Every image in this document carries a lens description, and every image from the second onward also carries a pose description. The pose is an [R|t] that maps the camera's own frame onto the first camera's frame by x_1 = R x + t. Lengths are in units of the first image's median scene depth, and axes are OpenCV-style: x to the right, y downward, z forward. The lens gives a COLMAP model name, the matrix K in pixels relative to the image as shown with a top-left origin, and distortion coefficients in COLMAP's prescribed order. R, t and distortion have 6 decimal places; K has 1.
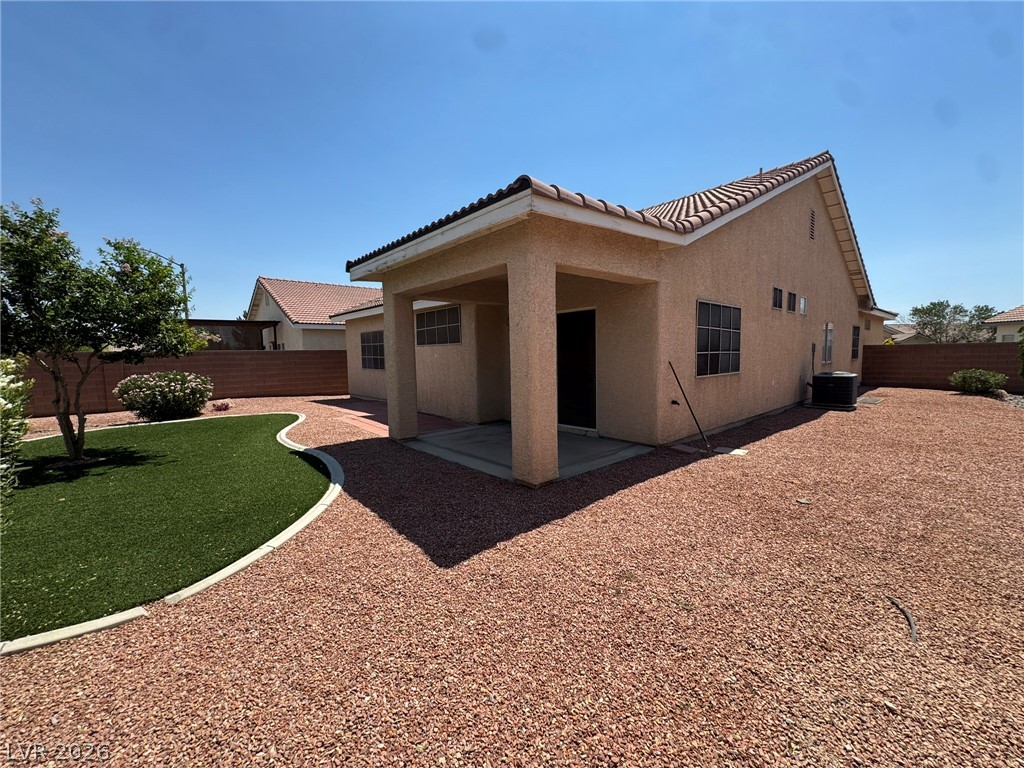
lens RADIAL K [[408.9, 0, 513.8], [0, 408.9, 382.8], [0, 0, 1]] dist [-0.002402, 0.000317]
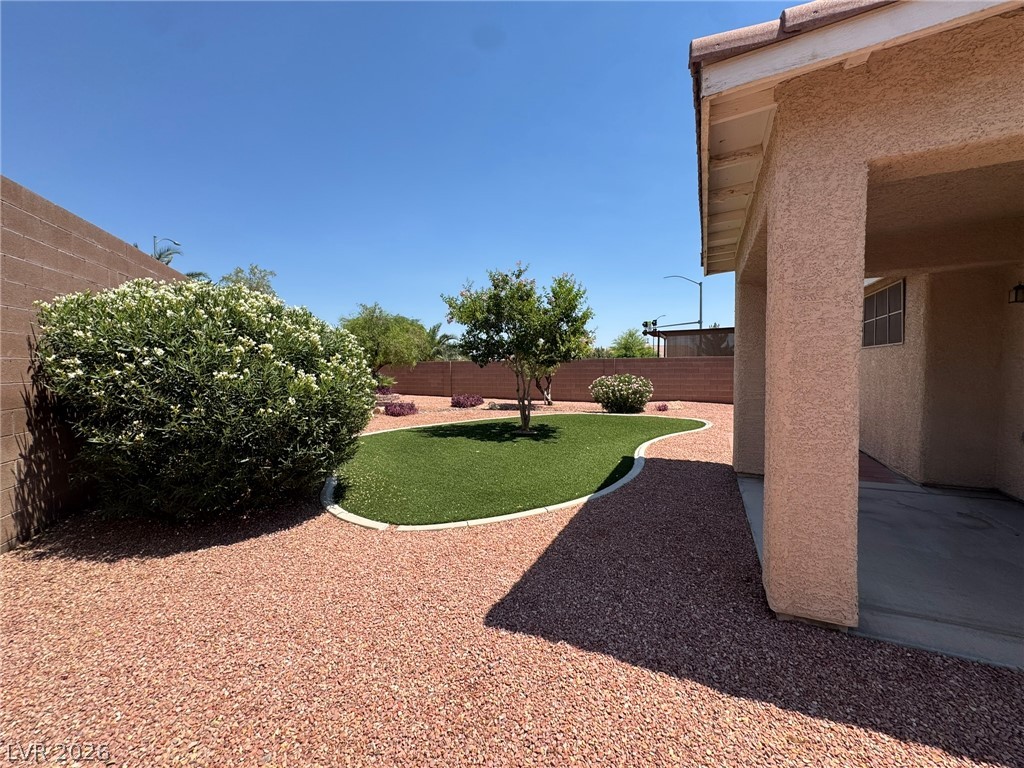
lens RADIAL K [[408.9, 0, 512.1], [0, 408.9, 384.6], [0, 0, 1]] dist [-0.002402, 0.000317]
pose [[0.390638, 0.055585, -0.918864, 0.379356], [-0.065919, 0.997302, 0.032305, -0.032656], [0.918181, 0.047951, 0.393249, 0.464522]]
